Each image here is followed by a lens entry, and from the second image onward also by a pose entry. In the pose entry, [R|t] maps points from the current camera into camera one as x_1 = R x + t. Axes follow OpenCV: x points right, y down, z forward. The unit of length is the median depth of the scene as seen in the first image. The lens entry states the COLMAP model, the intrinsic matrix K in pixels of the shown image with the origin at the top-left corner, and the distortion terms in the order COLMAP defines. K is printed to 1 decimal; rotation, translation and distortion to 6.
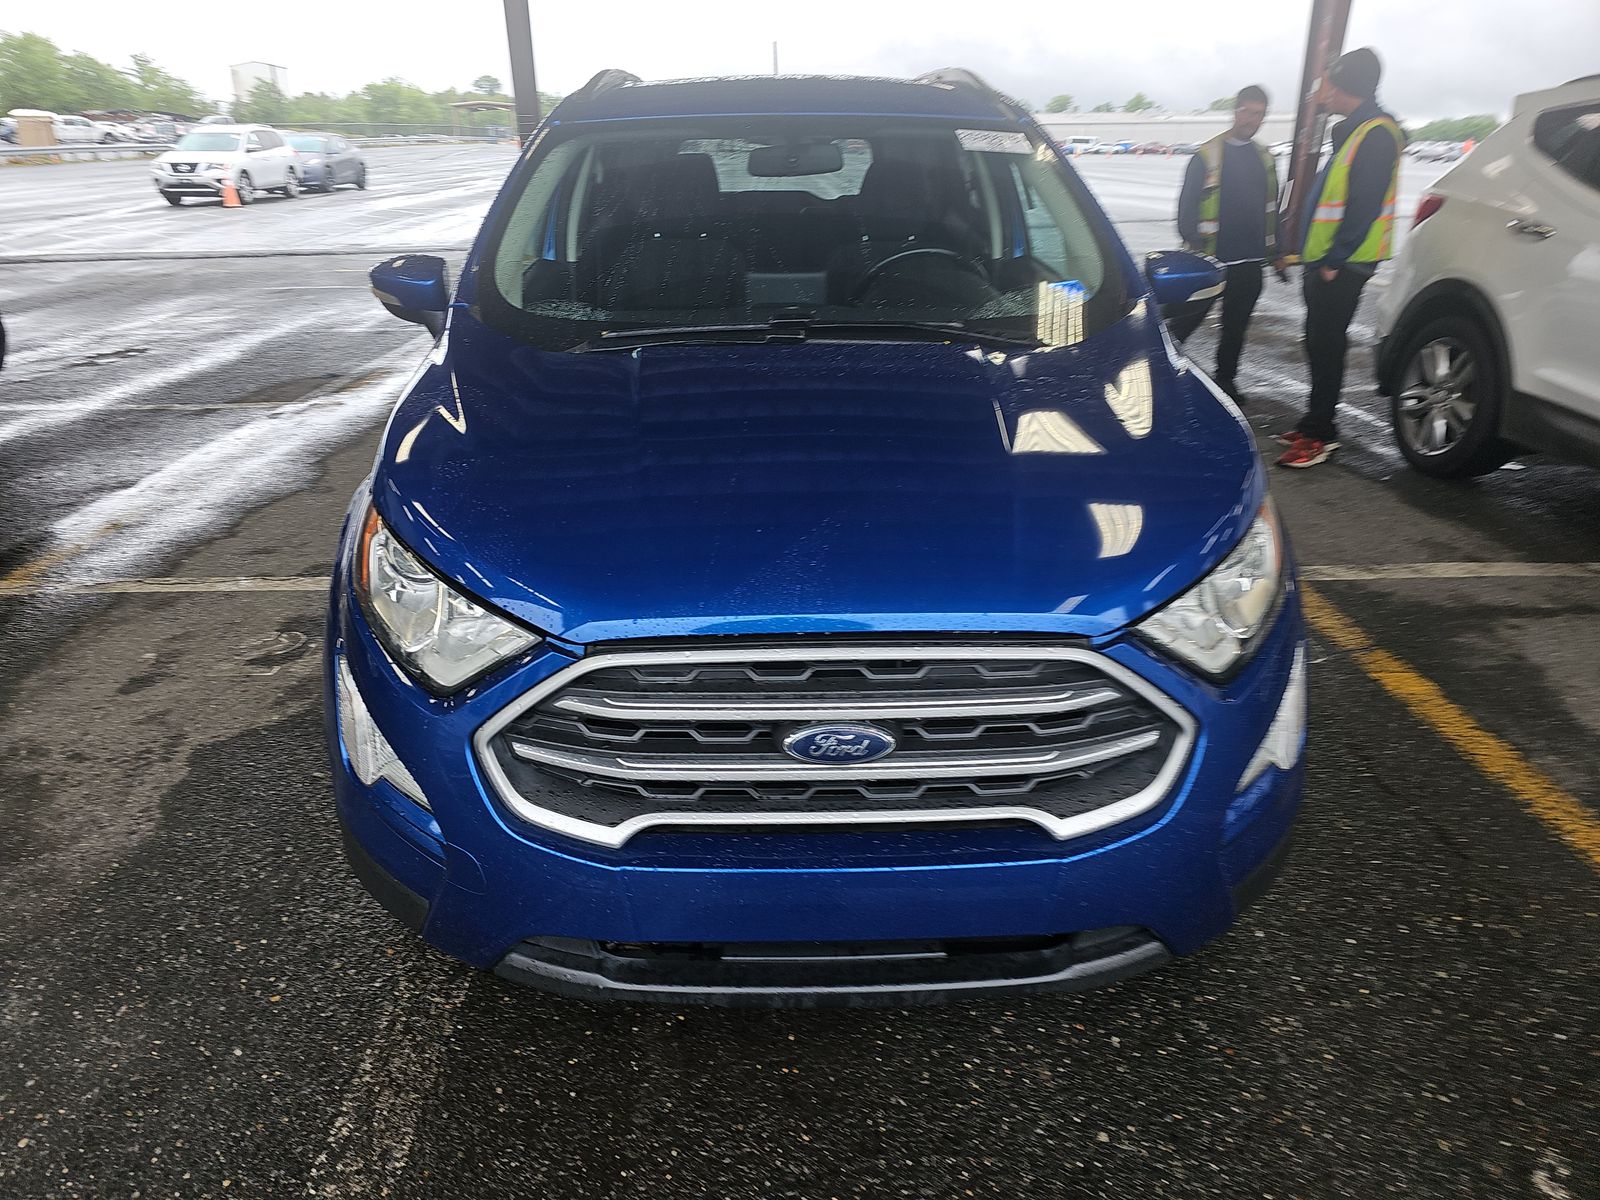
lens RADIAL K [[1077.2, 0, 805.3], [0, 1077.2, 601.6], [0, 0, 1]] dist [0.025908, -0.021524]
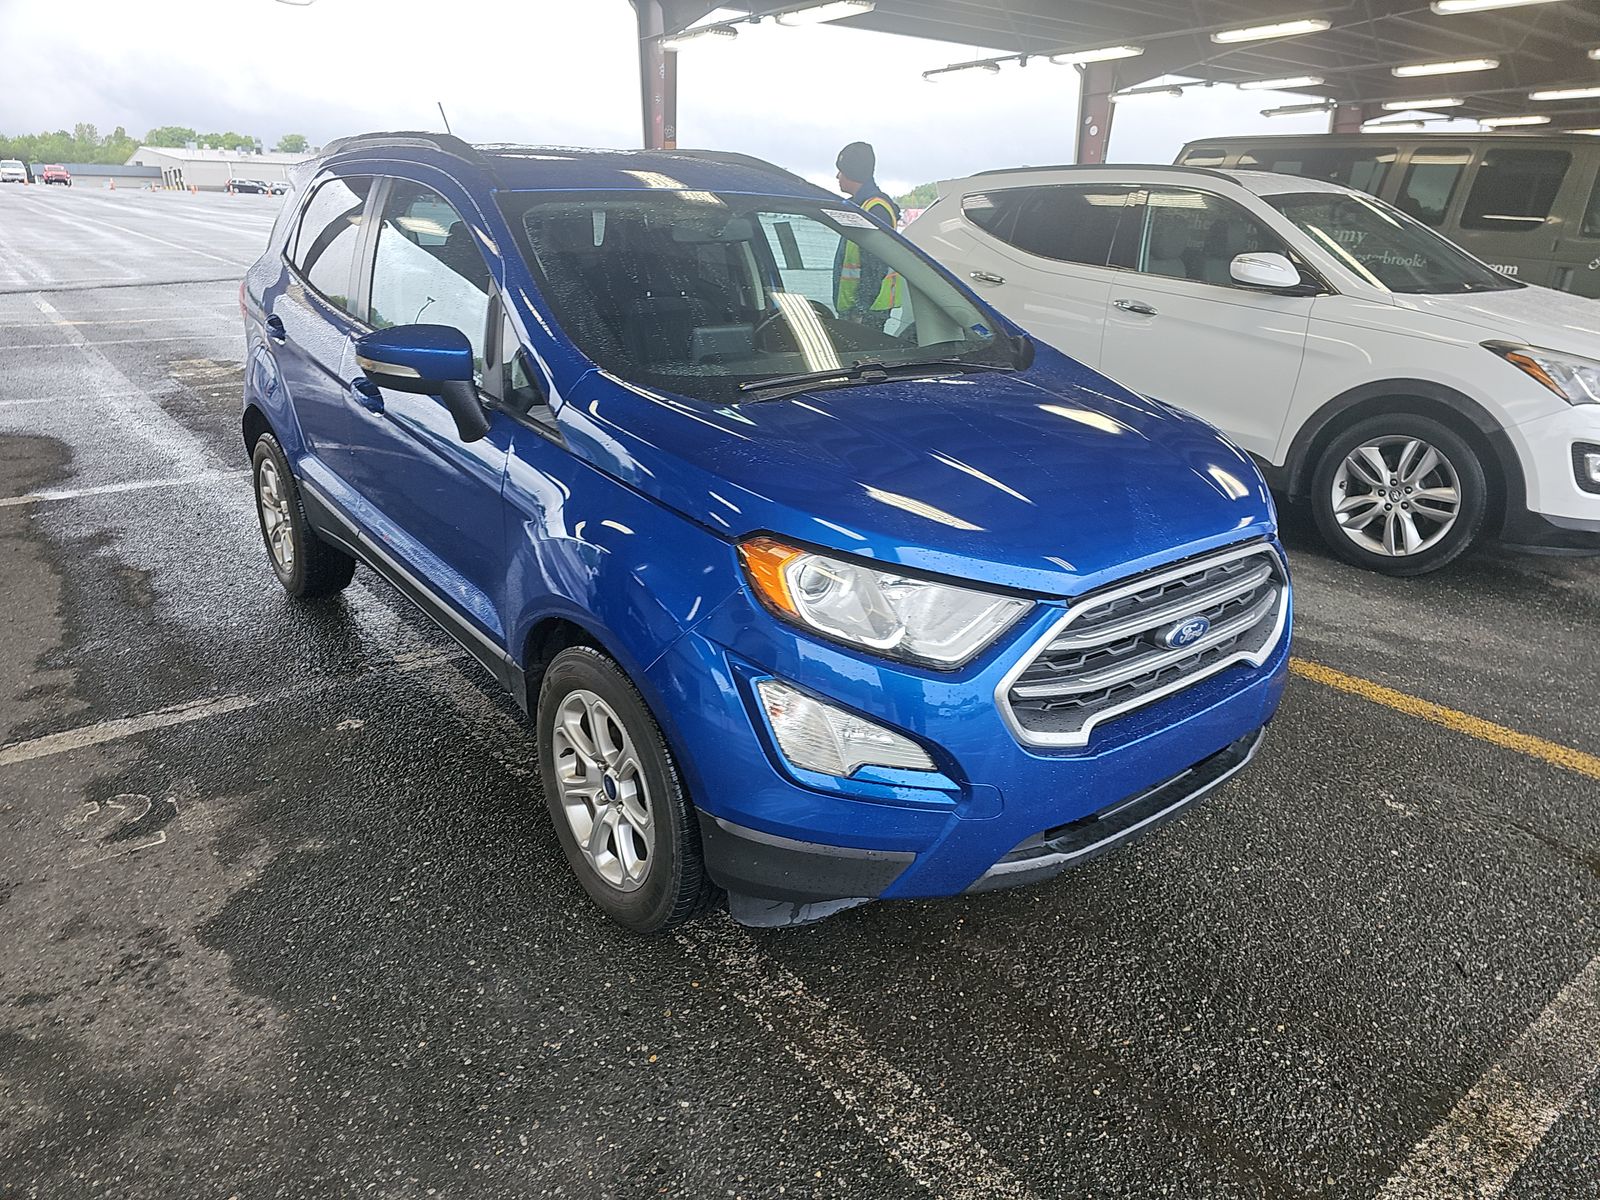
lens RADIAL K [[1077.2, 0, 793.9], [0, 1077.2, 593.6], [0, 0, 1]] dist [0.025908, -0.021524]
pose [[0.784928, -0.183776, 0.591705, -1.231303], [0.209262, 0.977514, 0.026008, -0.071373], [-0.583180, 0.103407, 0.805735, 0.098542]]
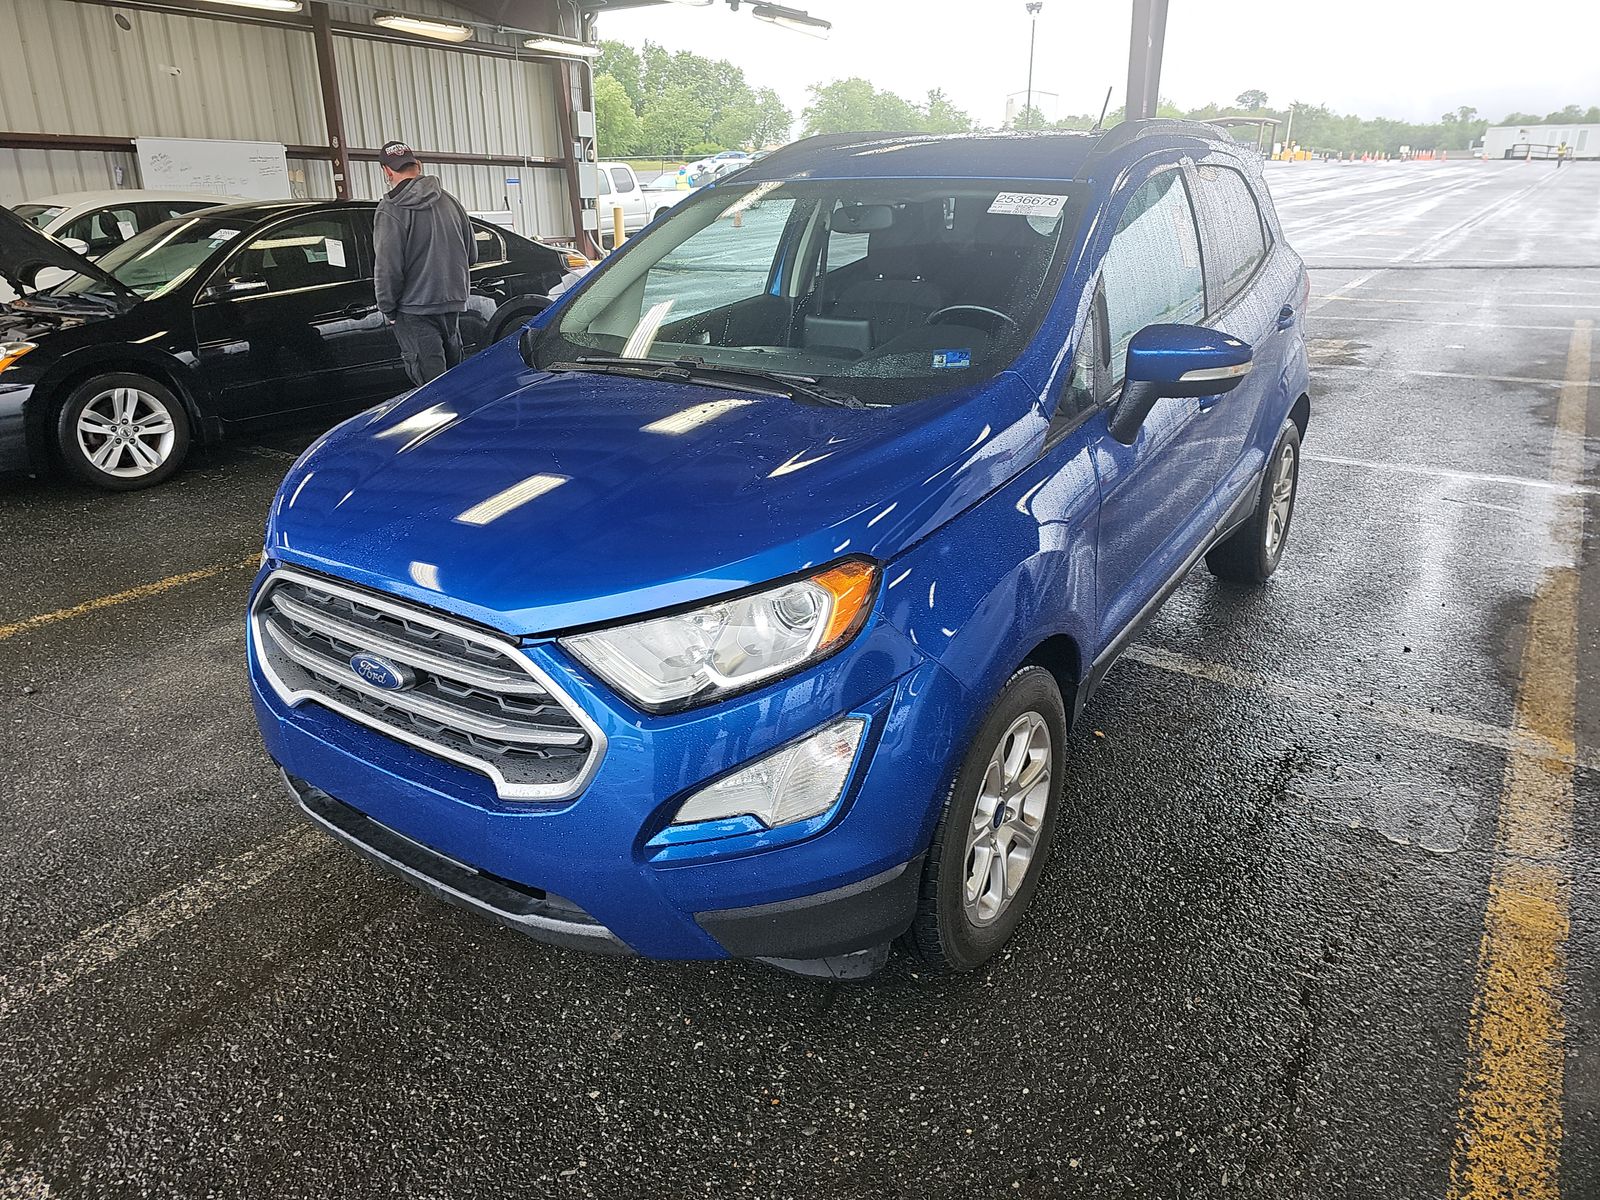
lens RADIAL K [[1077.2, 0, 791.4], [0, 1077.2, 601.7], [0, 0, 1]] dist [0.025908, -0.021524]
pose [[0.810152, 0.212284, -0.546433, 1.122645], [-0.220709, 0.973997, 0.051162, -0.130569], [0.543085, 0.079153, 0.835939, 0.143643]]
